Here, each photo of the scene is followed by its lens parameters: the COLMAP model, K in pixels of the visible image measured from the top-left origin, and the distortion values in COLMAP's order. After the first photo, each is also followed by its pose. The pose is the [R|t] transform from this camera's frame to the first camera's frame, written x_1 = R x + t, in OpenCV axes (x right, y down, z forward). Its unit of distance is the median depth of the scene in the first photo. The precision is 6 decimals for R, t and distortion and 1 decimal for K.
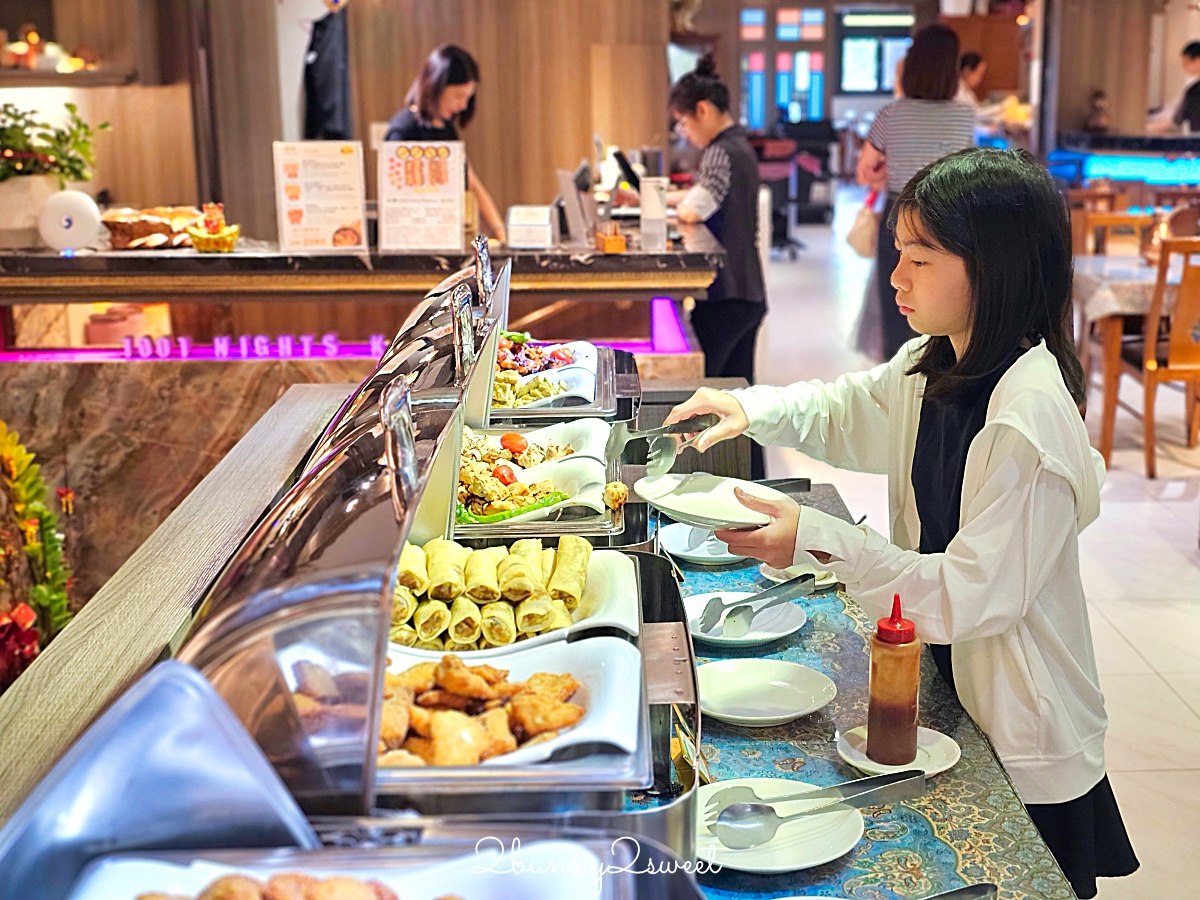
lens RADIAL K [[804.4, 0, 564.9], [0, 804.4, 380.2], [0, 0, 1]] dist [0.022653, -0.007795]
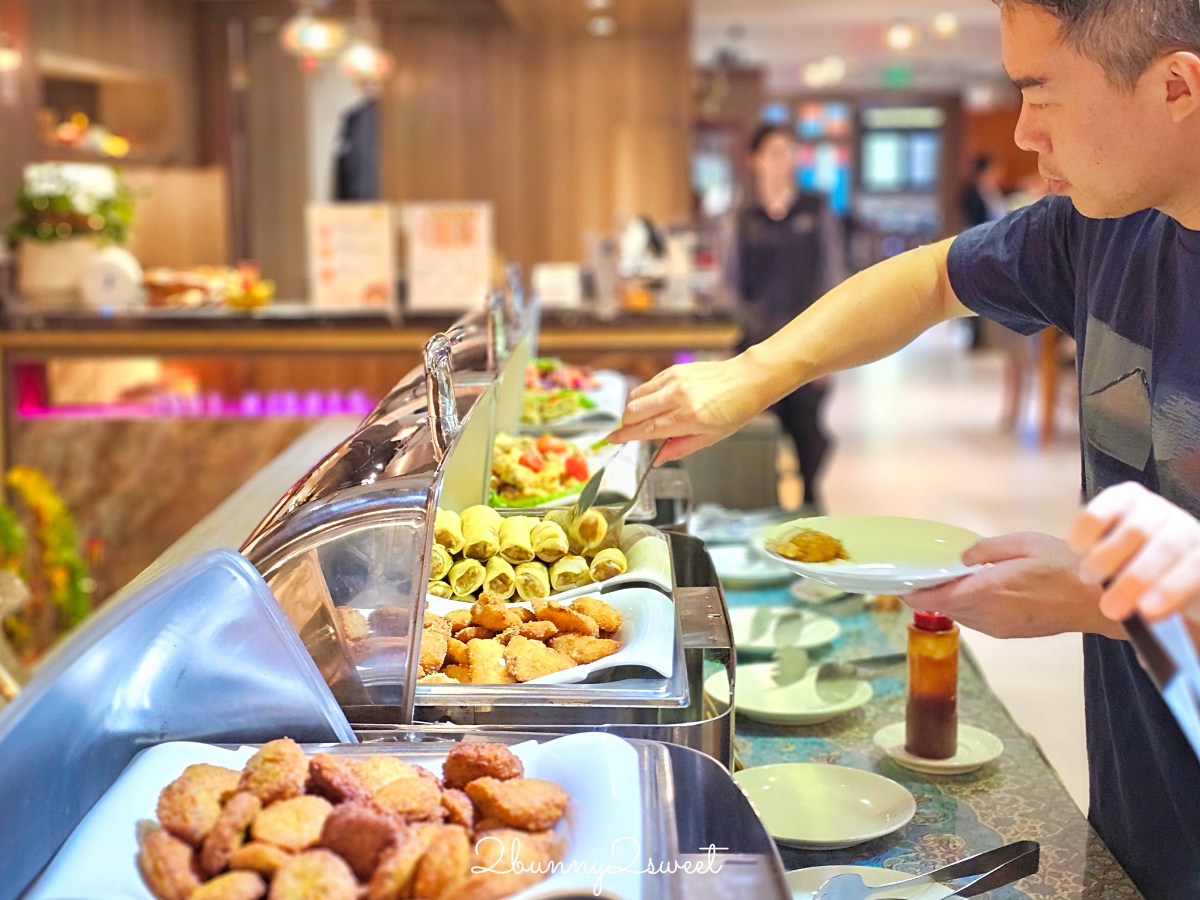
lens RADIAL K [[804.4, 0, 558.3], [0, 804.4, 386.0], [0, 0, 1]] dist [0.022653, -0.007795]
pose [[0.999226, 0.008692, -0.038357, -0.013126], [-0.011116, 0.997923, -0.063453, 0.118980], [0.037726, 0.063830, 0.997247, -0.020144]]
